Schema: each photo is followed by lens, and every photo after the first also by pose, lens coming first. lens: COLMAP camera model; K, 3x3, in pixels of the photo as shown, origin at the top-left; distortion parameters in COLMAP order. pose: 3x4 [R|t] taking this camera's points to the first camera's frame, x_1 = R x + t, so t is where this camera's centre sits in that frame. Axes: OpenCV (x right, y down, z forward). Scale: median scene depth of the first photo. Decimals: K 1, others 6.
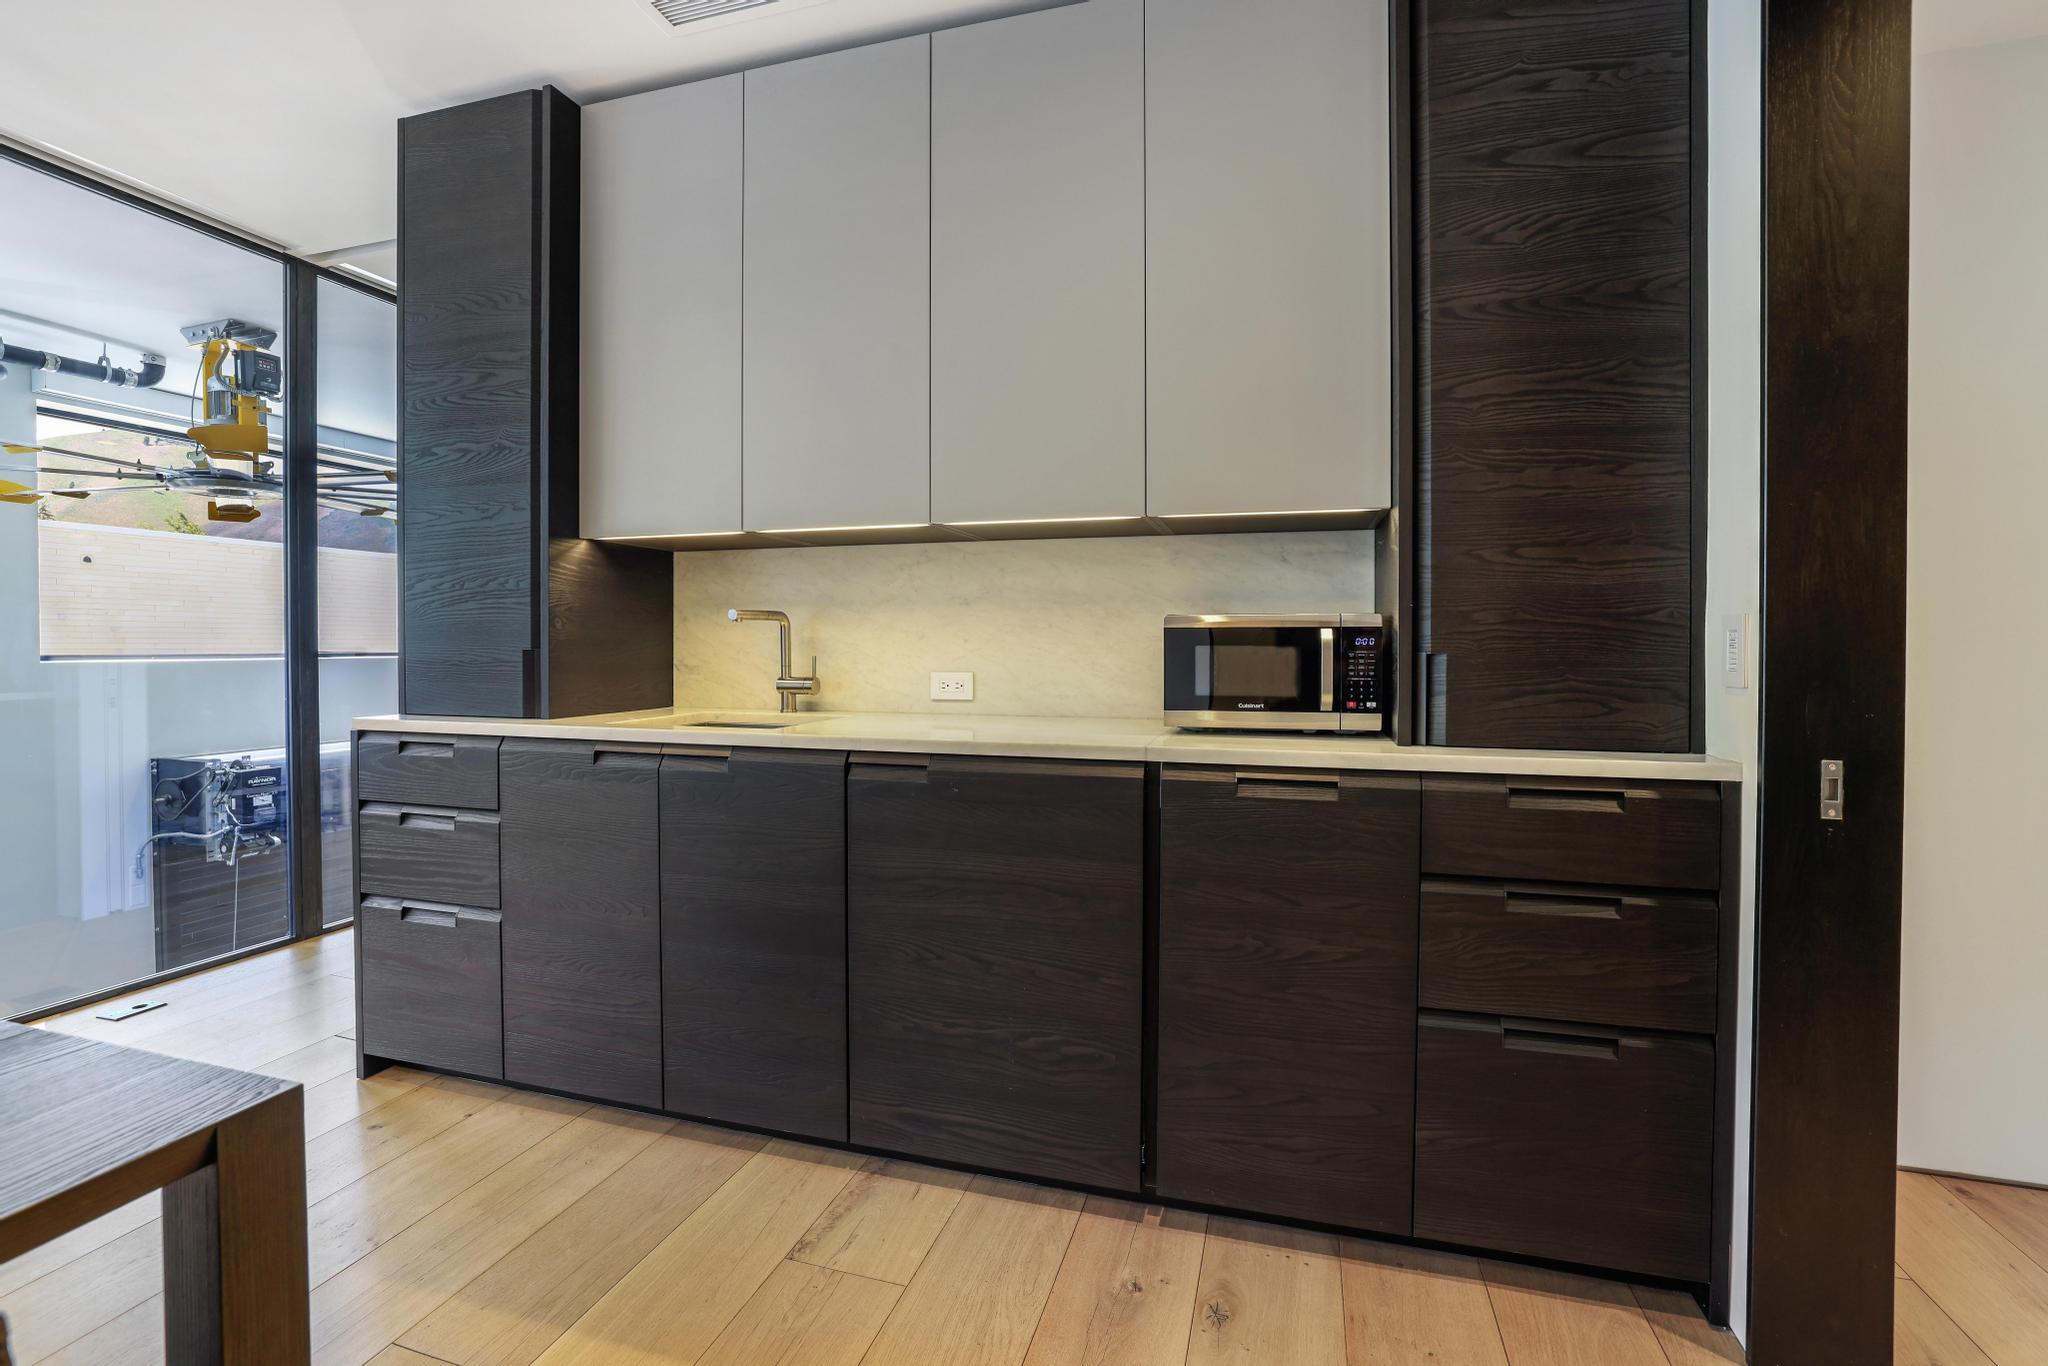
lens RADIAL K [[909.7, 0, 997.3], [0, 909.7, 658.9], [0, 0, 1]] dist [-0.044596, 0.025456]
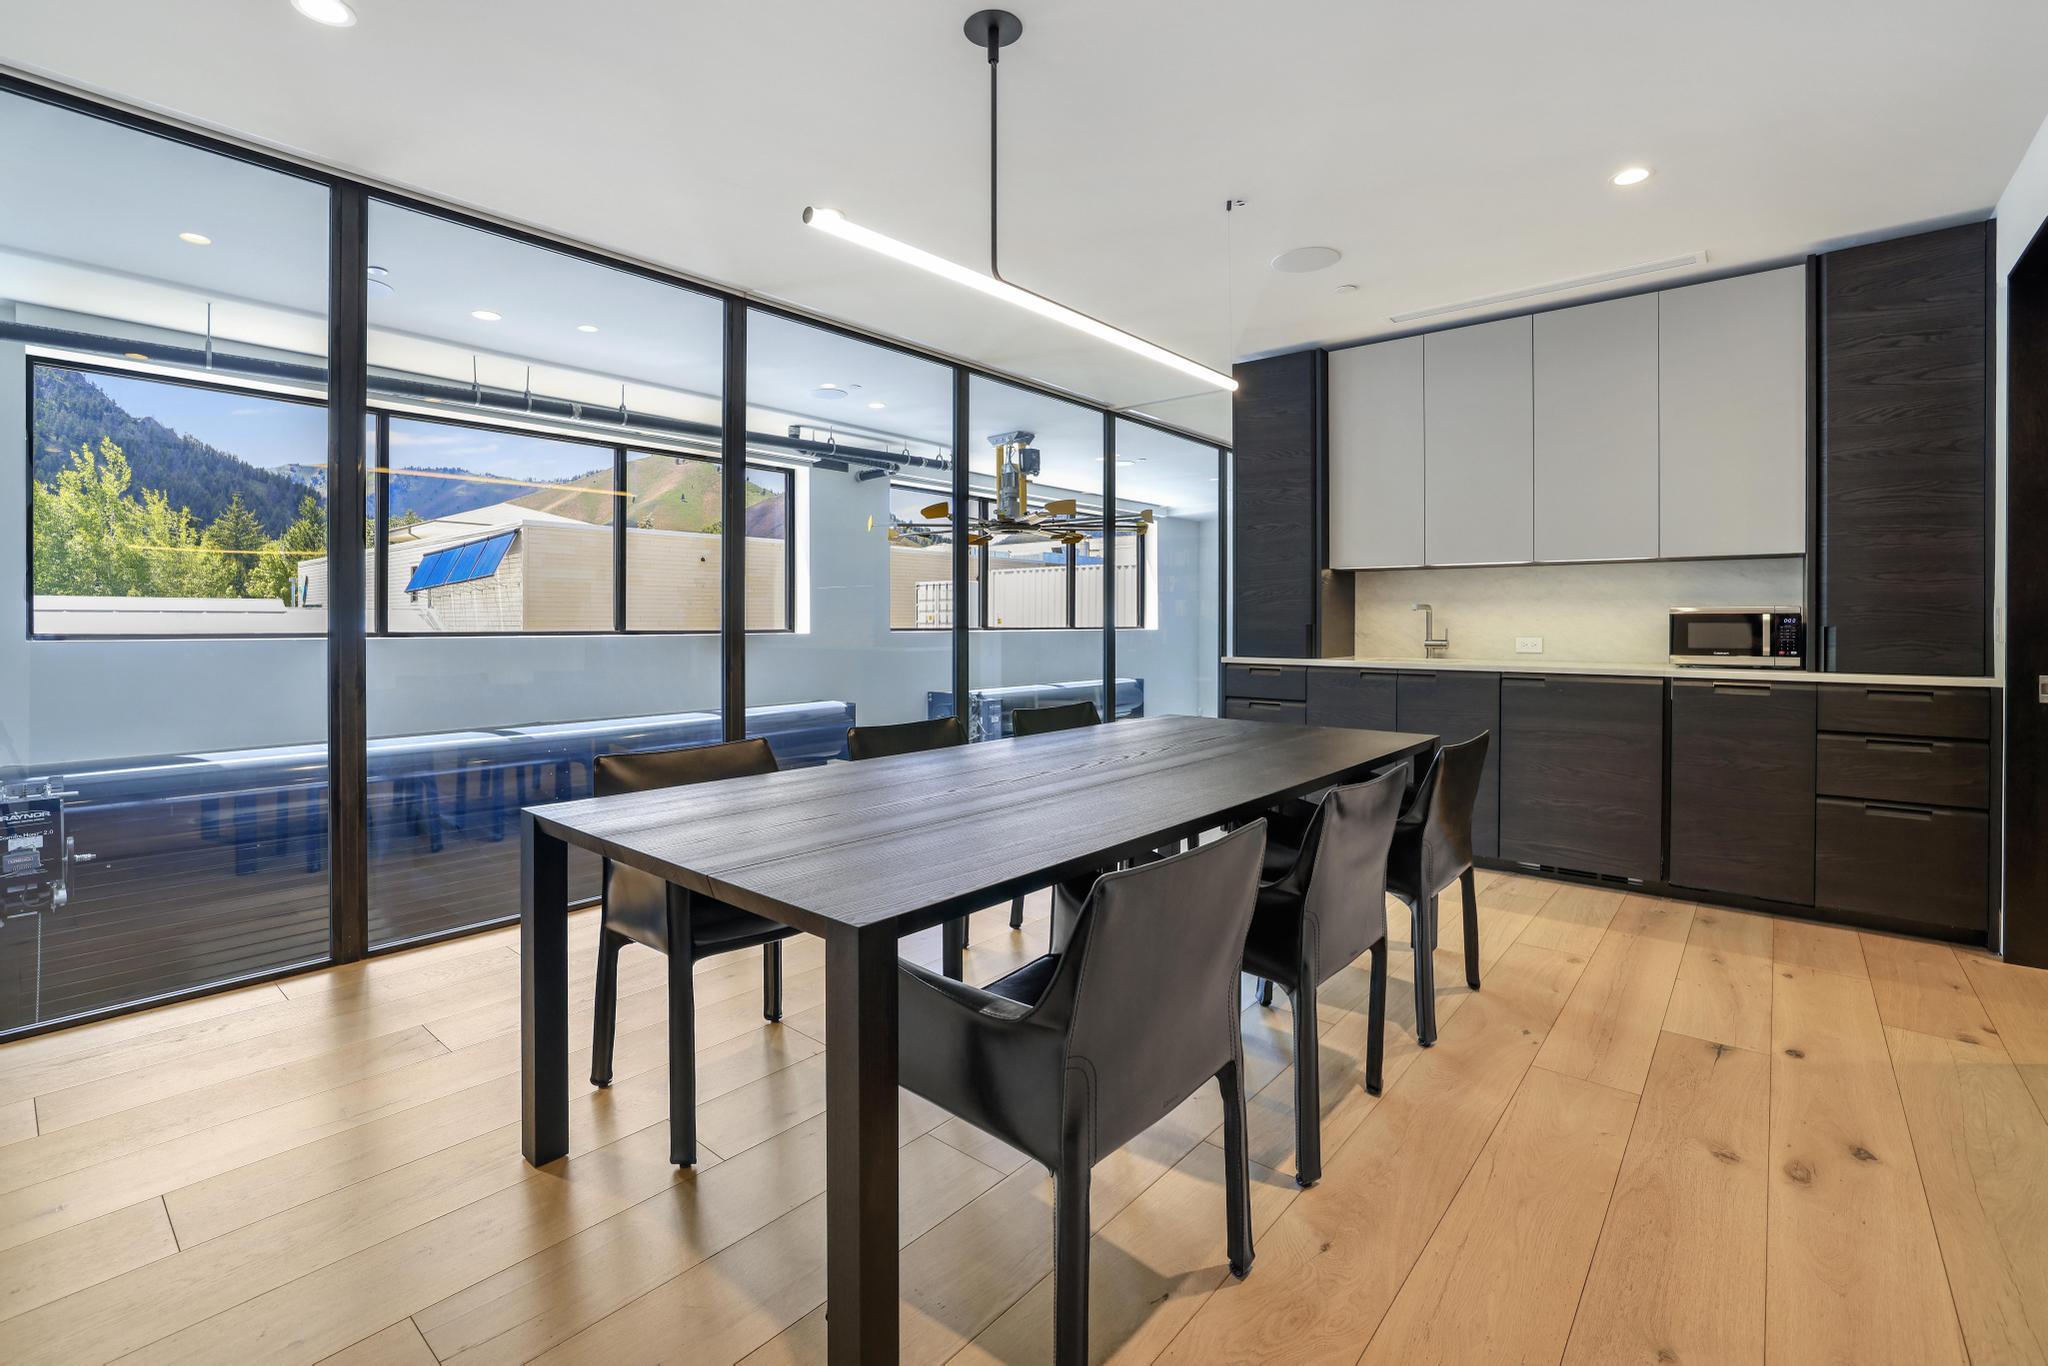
lens RADIAL K [[905.5, 0, 1064.8], [0, 905.5, 629.8], [0, 0, 1]] dist [-0.045129, 0.024050]
pose [[0.936460, 0.001778, -0.350771, -0.400701], [-0.004106, 0.999974, -0.005892, 0.018992], [0.350751, 0.006958, 0.936443, -1.387966]]
